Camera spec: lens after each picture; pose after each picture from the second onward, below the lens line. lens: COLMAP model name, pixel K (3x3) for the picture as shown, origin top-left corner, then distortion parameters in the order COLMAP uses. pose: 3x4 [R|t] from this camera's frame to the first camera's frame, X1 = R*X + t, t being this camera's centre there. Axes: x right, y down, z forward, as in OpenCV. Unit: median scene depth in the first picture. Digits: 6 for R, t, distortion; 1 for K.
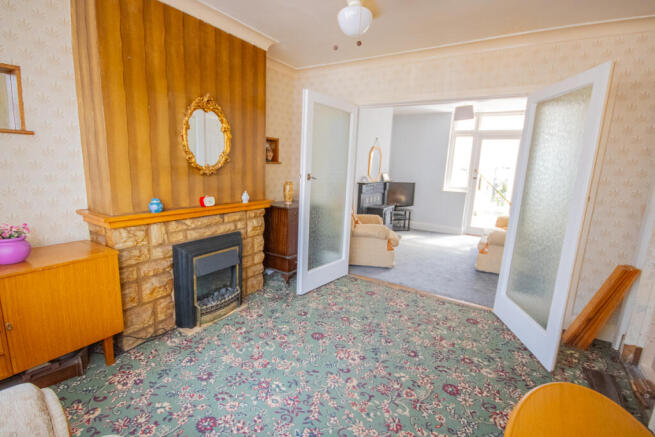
lens RADIAL K [[299.4, 0, 332.8], [0, 299.4, 218.7], [0, 0, 1]] dist [-0.017104, -0.000339]
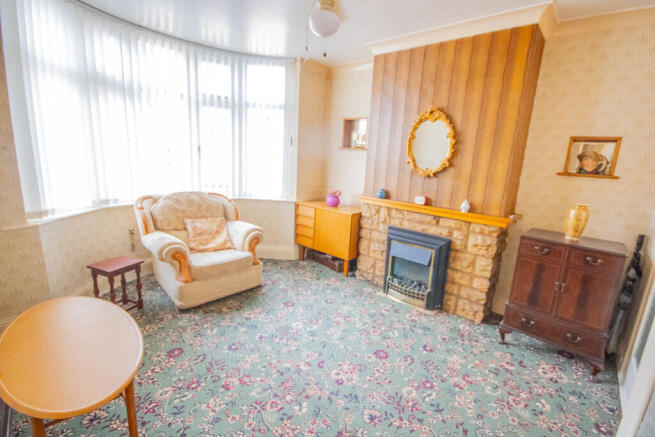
lens RADIAL K [[299.4, 0, 332.8], [0, 299.4, 217.7], [0, 0, 1]] dist [-0.017104, -0.000339]
pose [[-0.162798, 0.146233, -0.975763, 0.742412], [-0.241194, 0.953053, 0.183070, -0.119423], [0.956725, 0.265152, -0.119884, 0.812155]]
